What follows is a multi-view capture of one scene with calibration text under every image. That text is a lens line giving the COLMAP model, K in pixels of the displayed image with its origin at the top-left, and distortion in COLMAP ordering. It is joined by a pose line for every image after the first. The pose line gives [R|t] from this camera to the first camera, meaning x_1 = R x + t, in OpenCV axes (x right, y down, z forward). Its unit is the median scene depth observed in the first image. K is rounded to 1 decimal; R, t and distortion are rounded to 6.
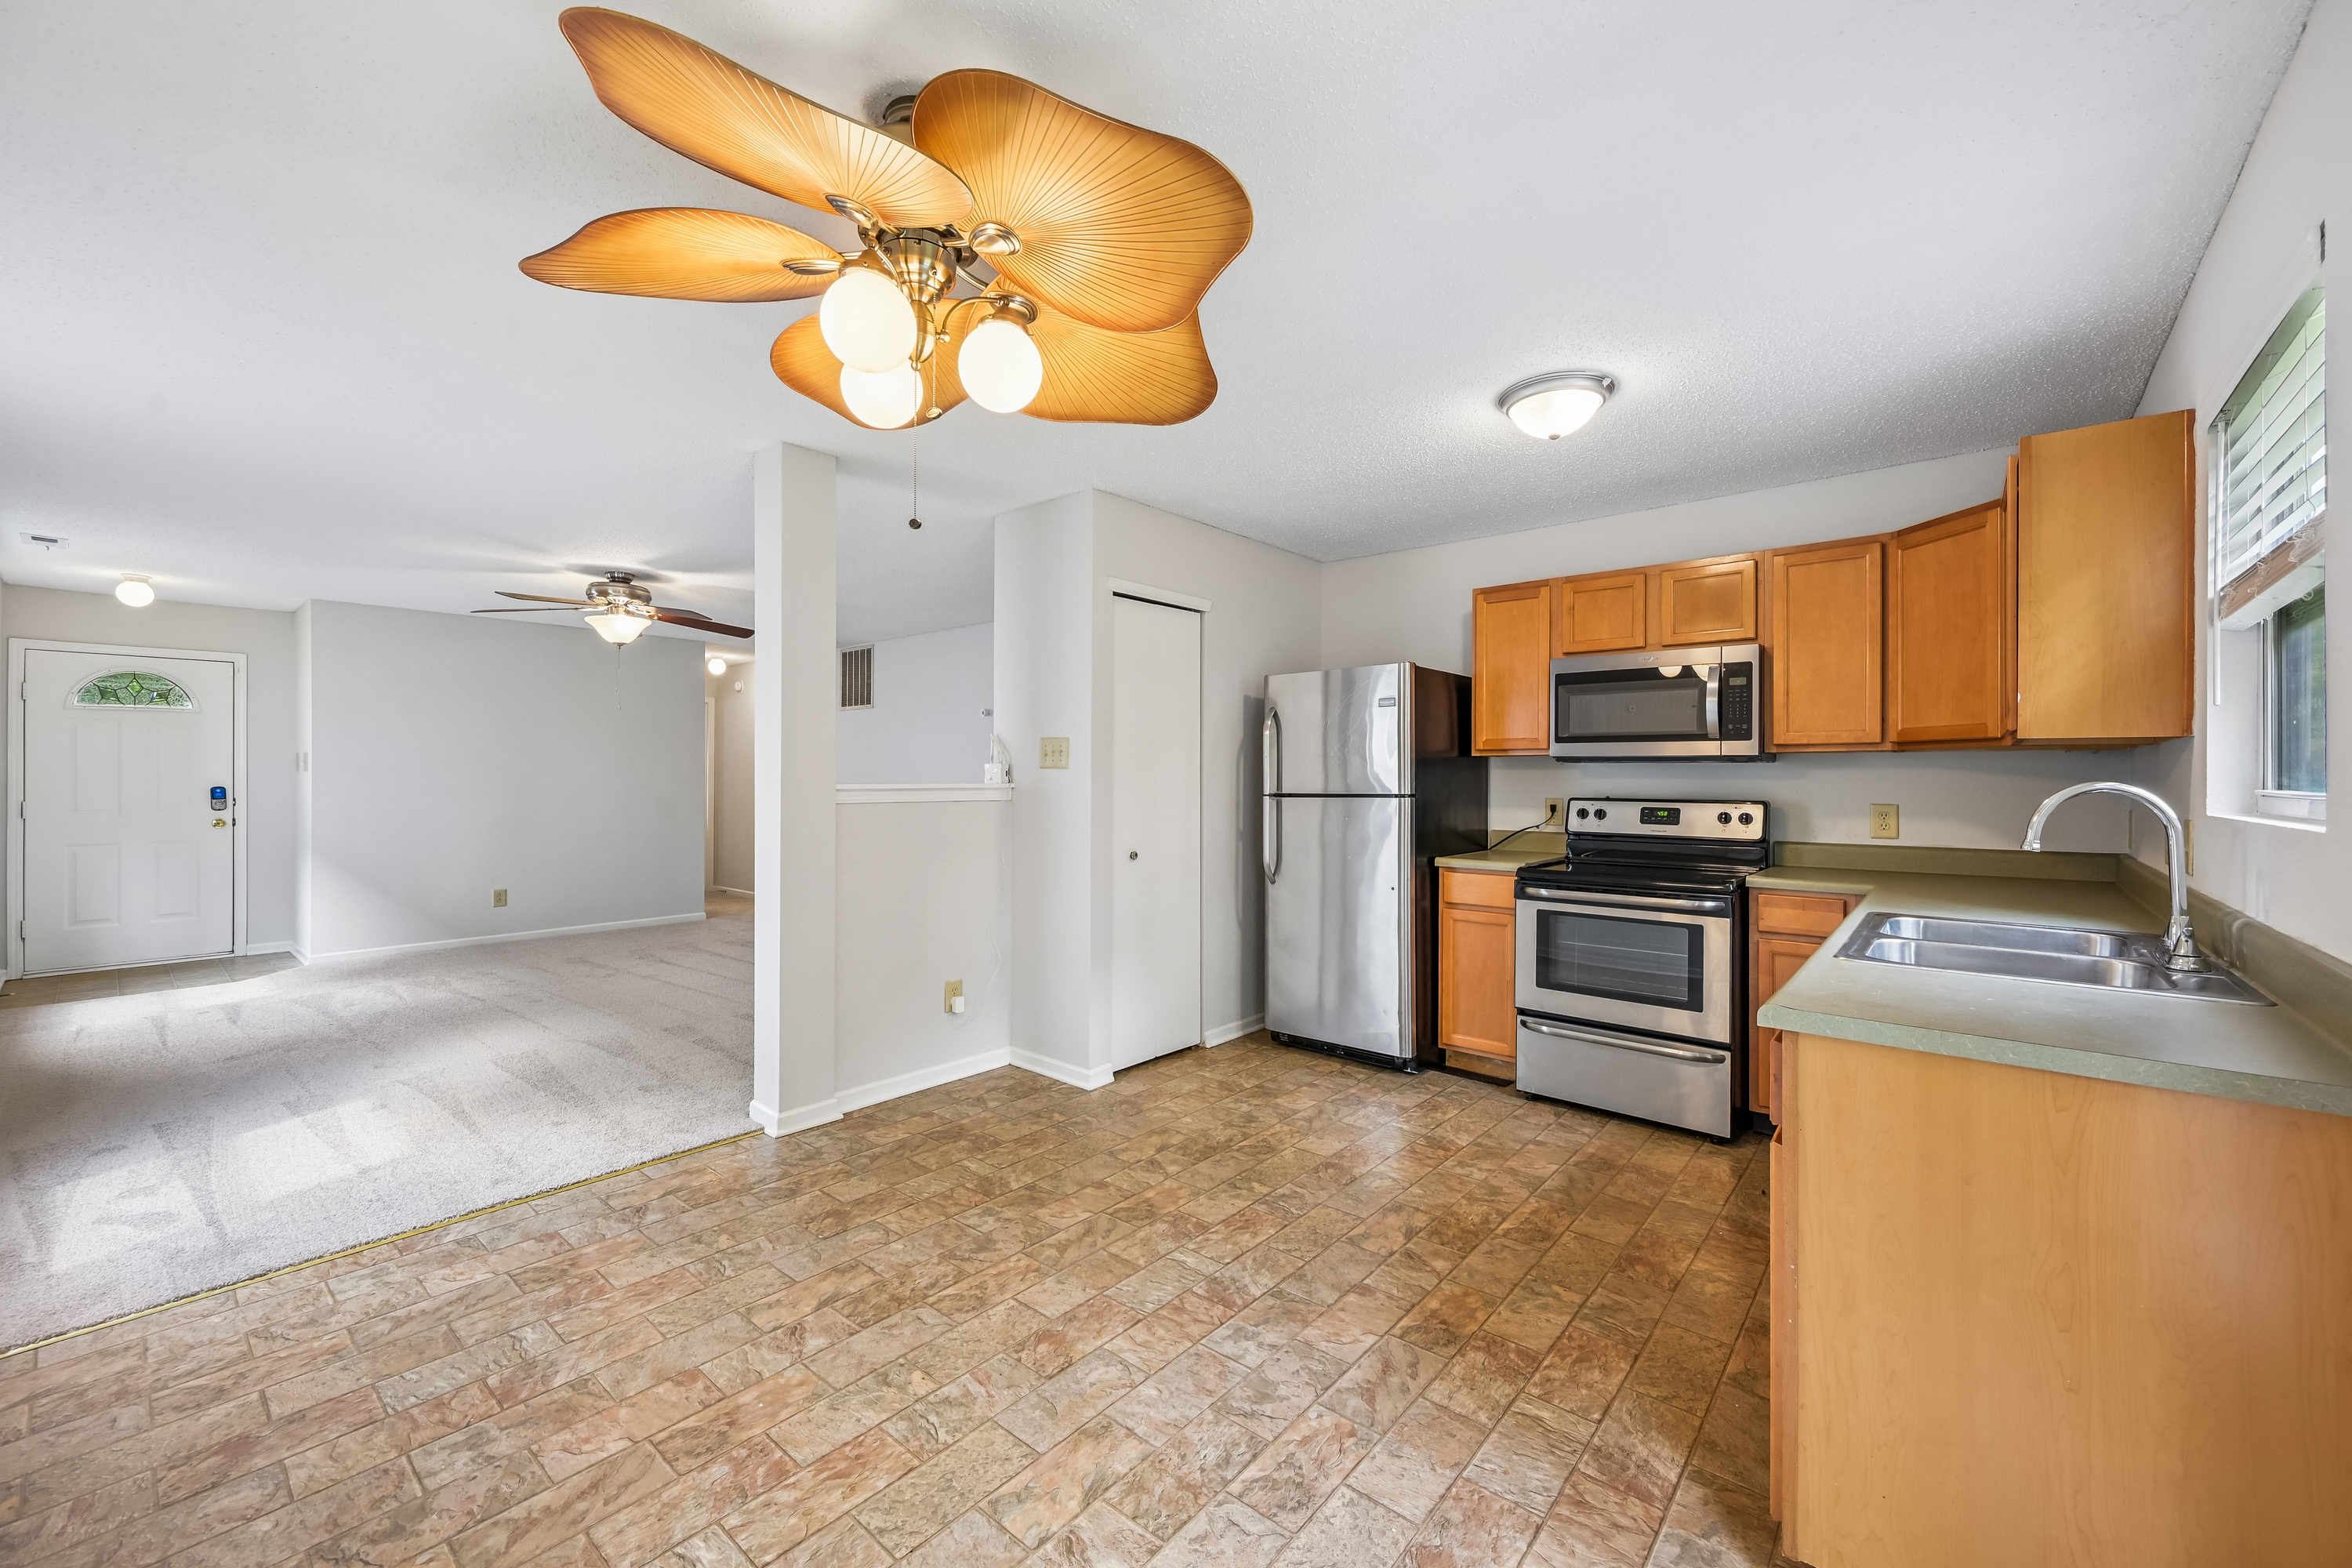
lens RADIAL K [[934.4, 0, 1179.3], [0, 934.4, 782.4], [0, 0, 1]] dist [0.003198, -0.000176]
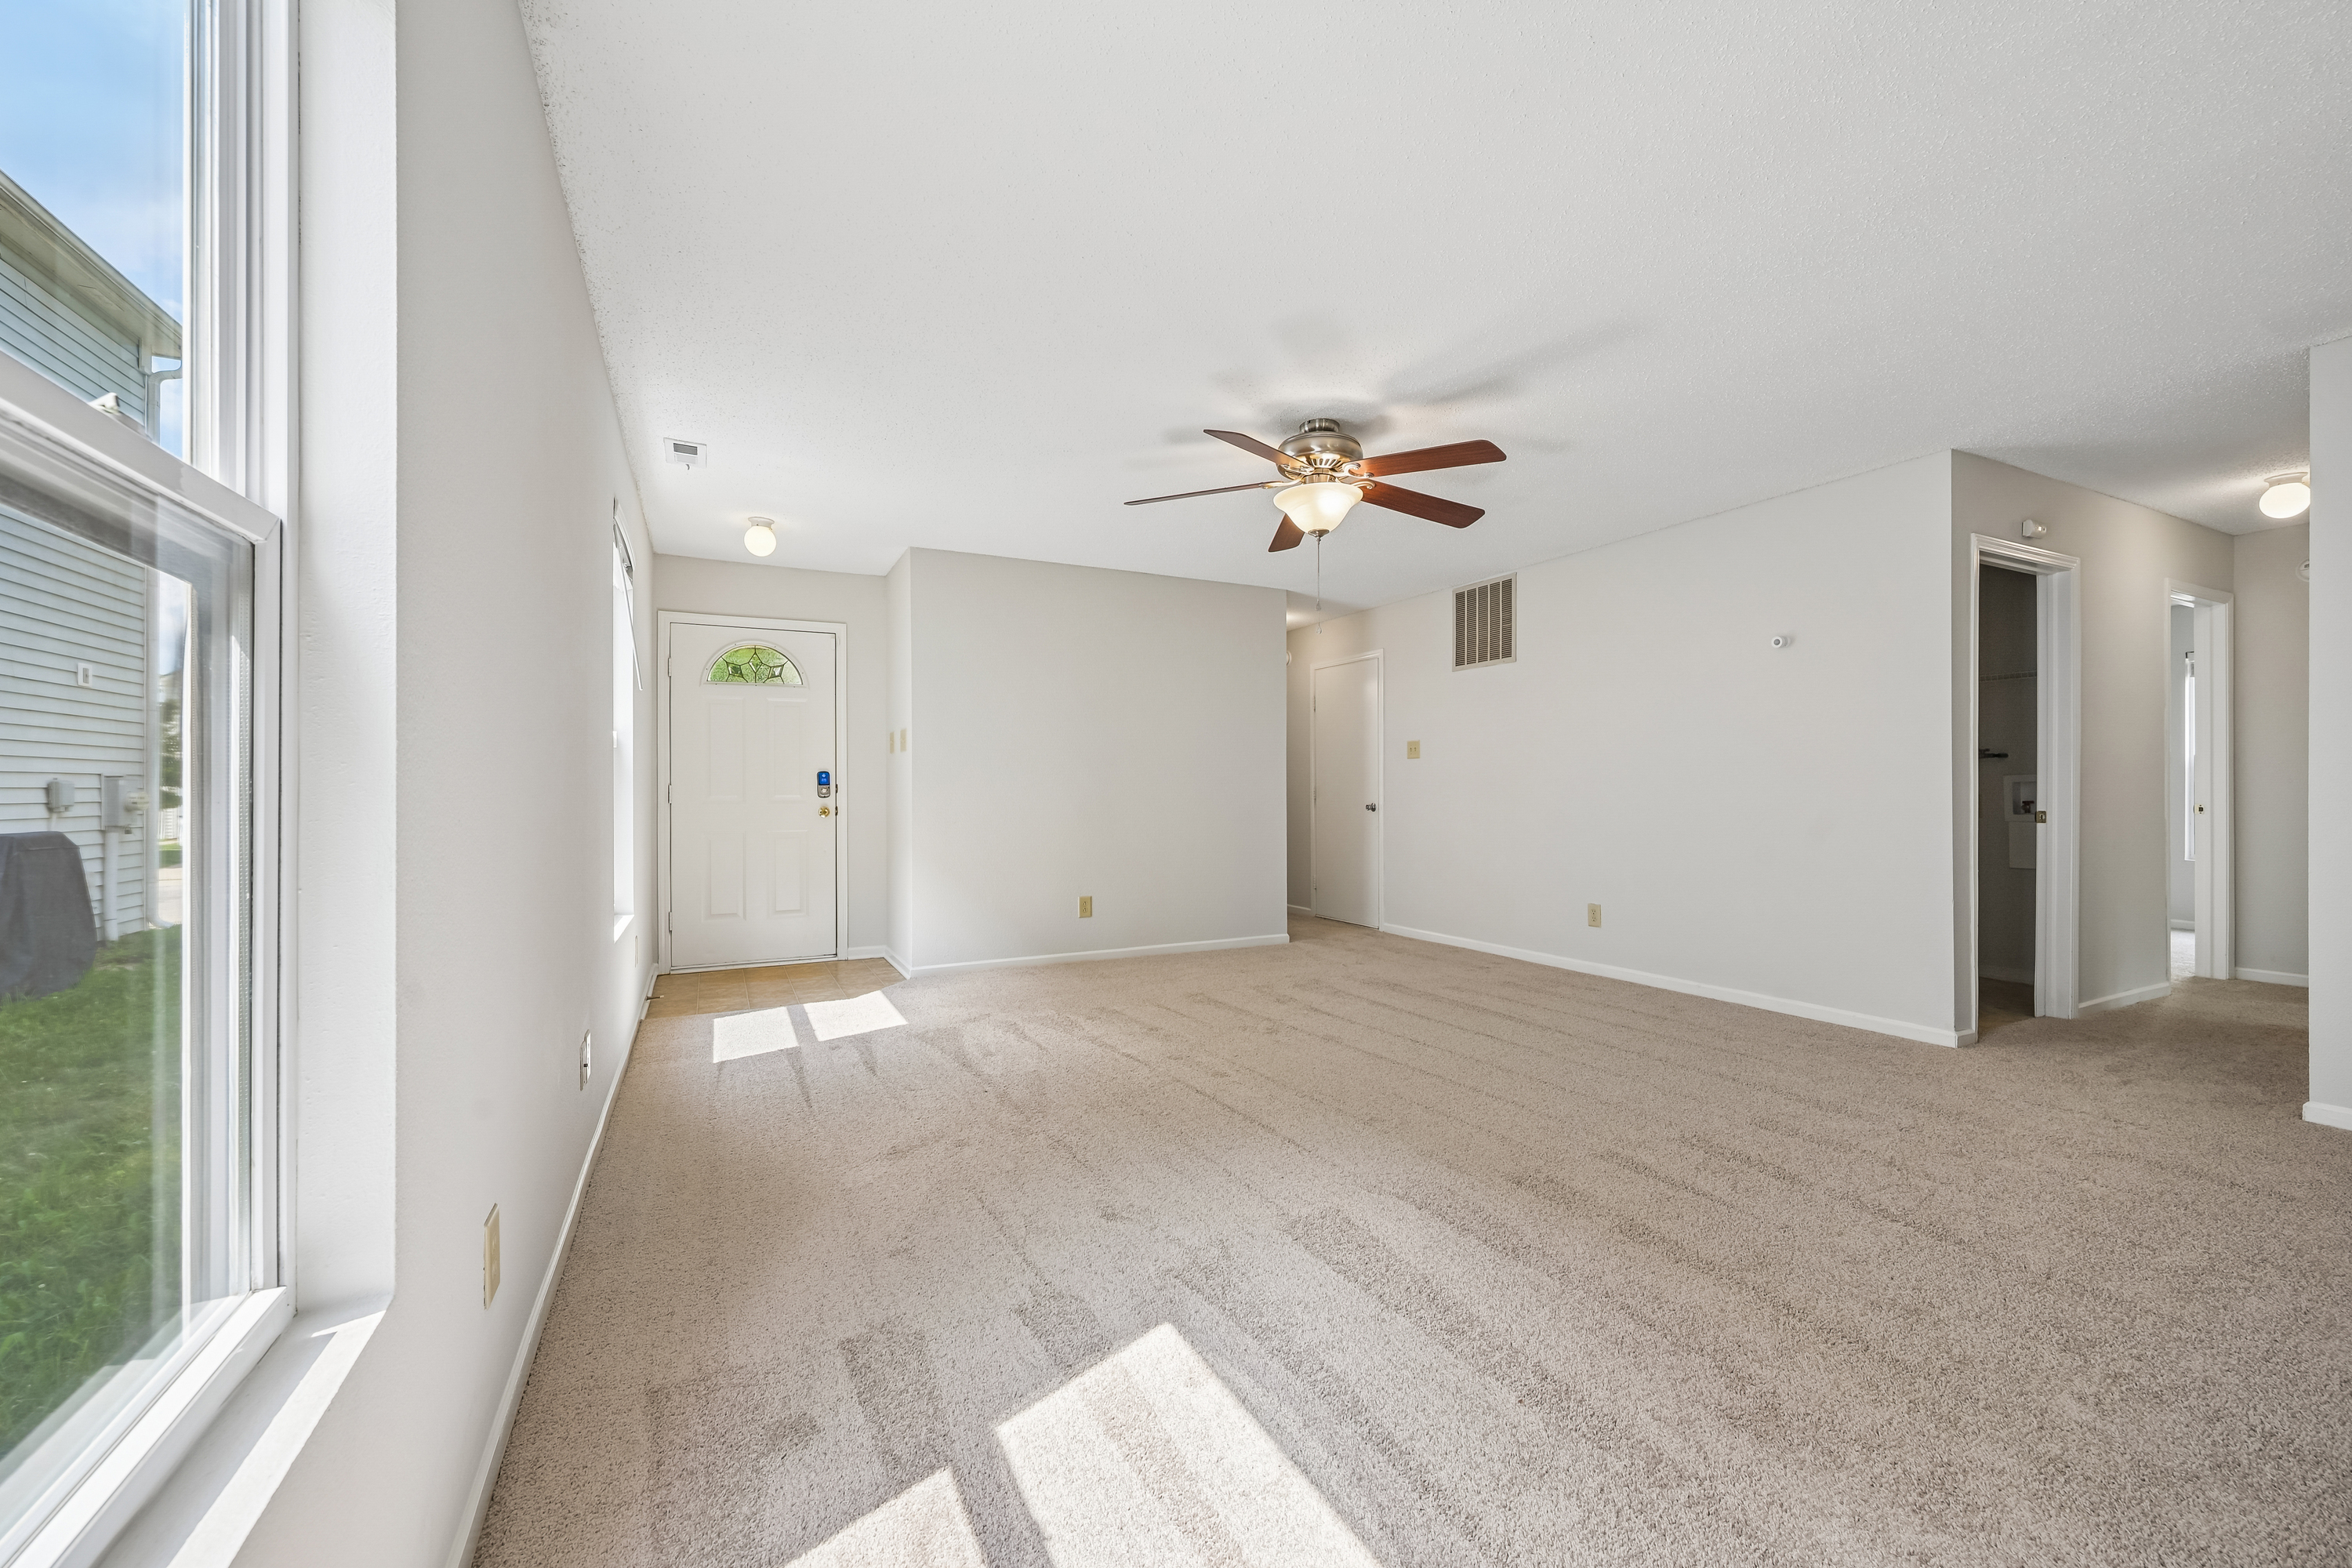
lens RADIAL K [[934.4, 0, 1172.8], [0, 934.4, 801.5], [0, 0, 1]] dist [0.003198, -0.000176]
pose [[0.921458, 0.000569, -0.388477, -0.365390], [0.000752, 0.999994, 0.003248, 0.030953], [0.388476, -0.003285, 0.921453, 0.300786]]
